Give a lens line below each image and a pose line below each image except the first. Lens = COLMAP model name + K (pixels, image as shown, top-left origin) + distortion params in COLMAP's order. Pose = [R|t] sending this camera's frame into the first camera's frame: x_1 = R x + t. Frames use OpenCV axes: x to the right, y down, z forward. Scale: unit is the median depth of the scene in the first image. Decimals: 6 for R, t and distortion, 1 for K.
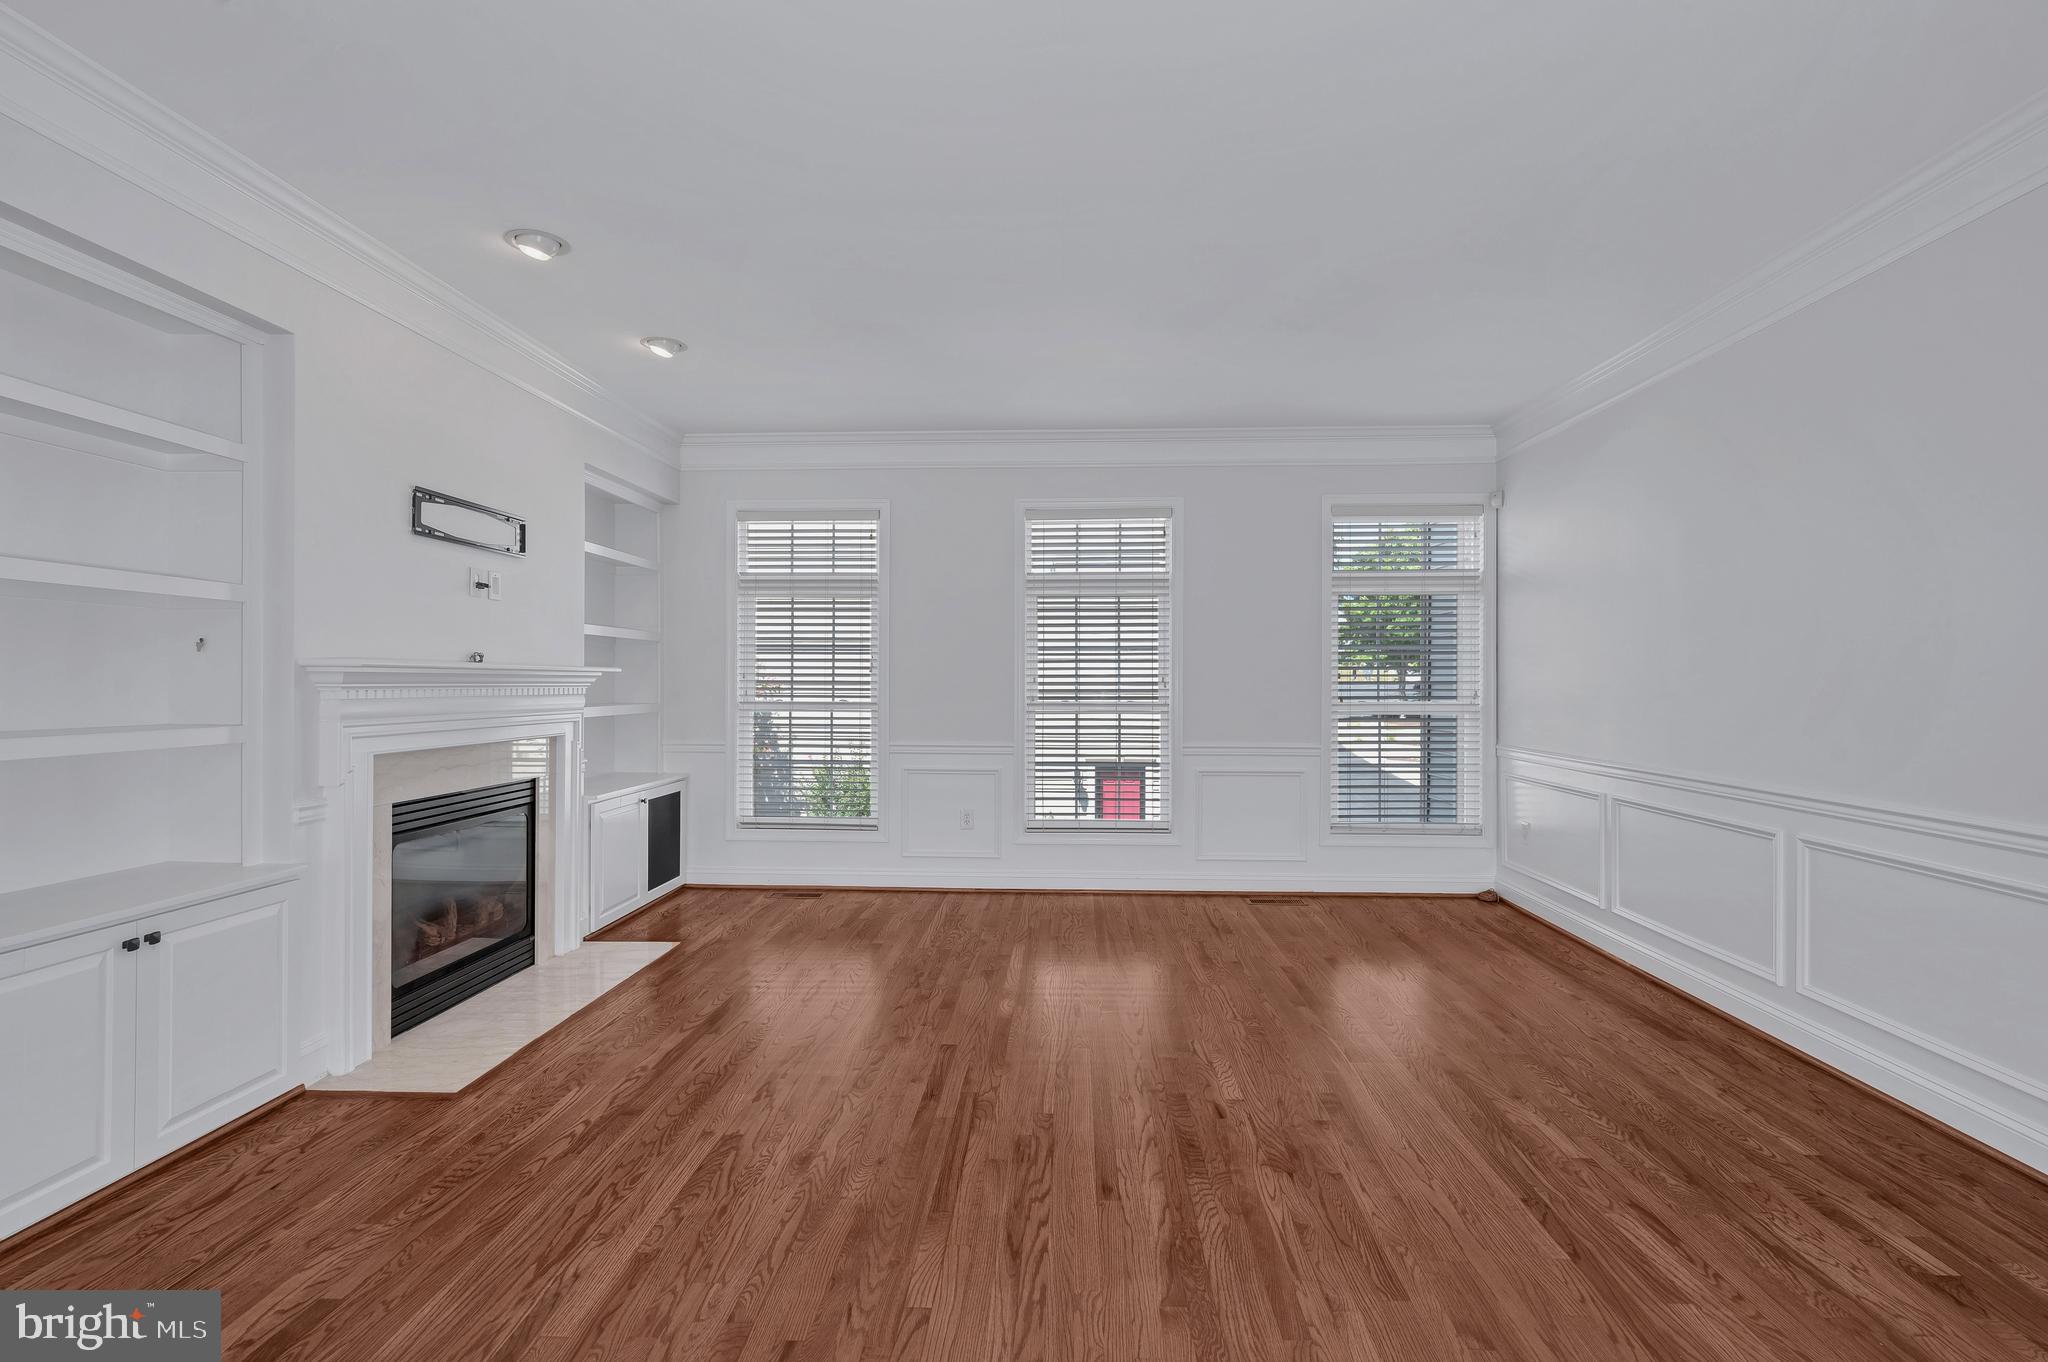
lens RADIAL K [[884.0, 0, 1033.0], [0, 884.0, 678.2], [0, 0, 1]] dist [0.001803, 0.000475]
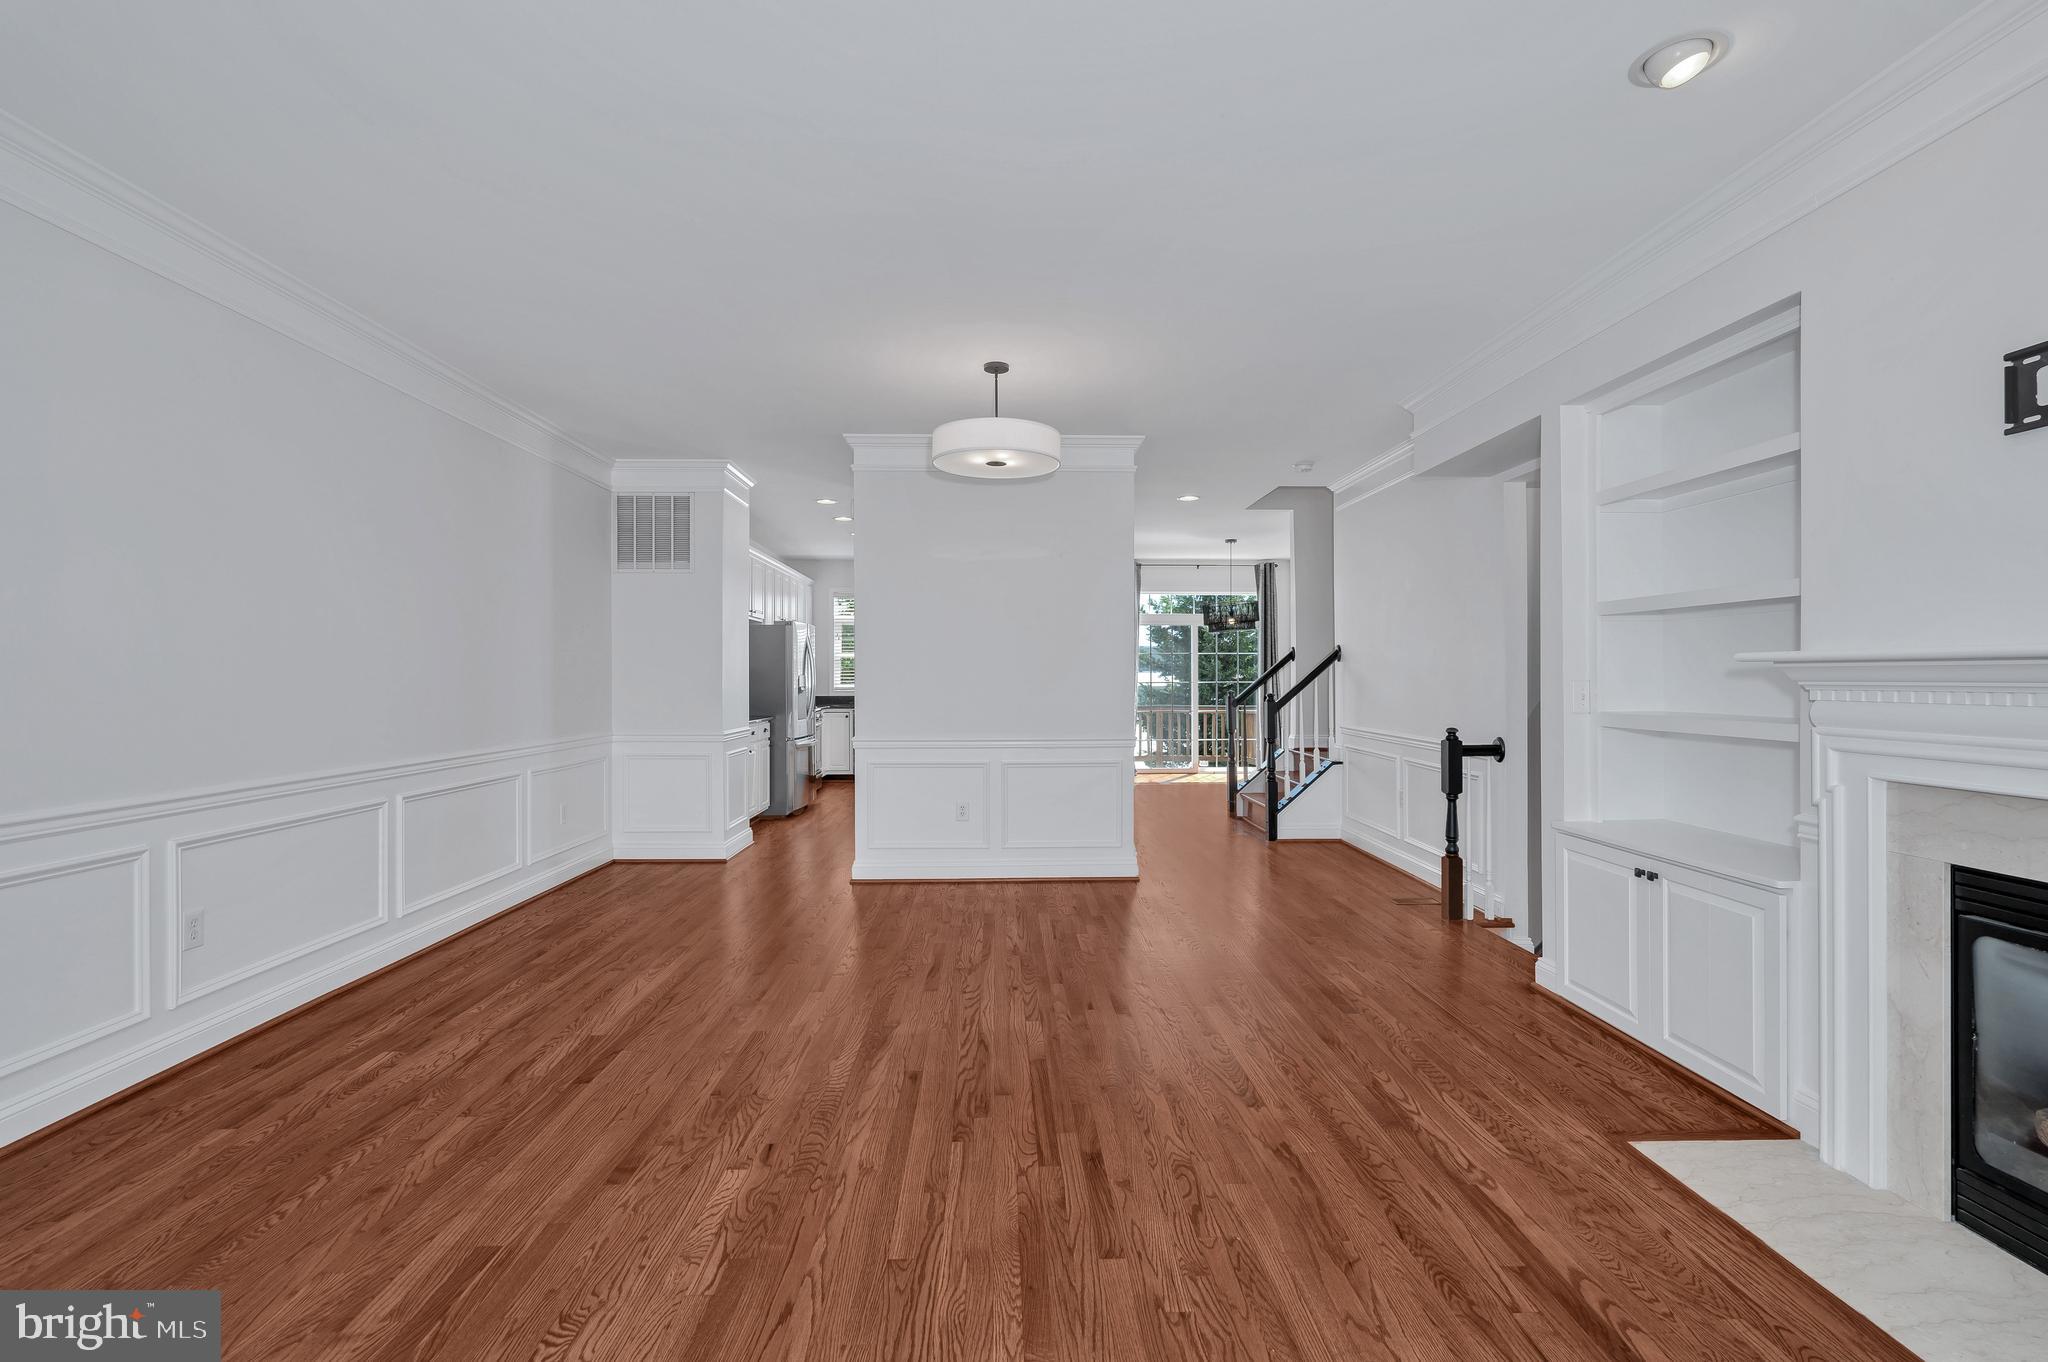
lens RADIAL K [[884.0, 0, 1033.0], [0, 884.0, 678.2], [0, 0, 1]] dist [0.001803, 0.000475]
pose [[-0.996346, -0.000165, -0.085411, 0.019251], [-0.000042, 0.999999, -0.001442, 0.005792], [0.085411, -0.001433, -0.996345, 2.093991]]
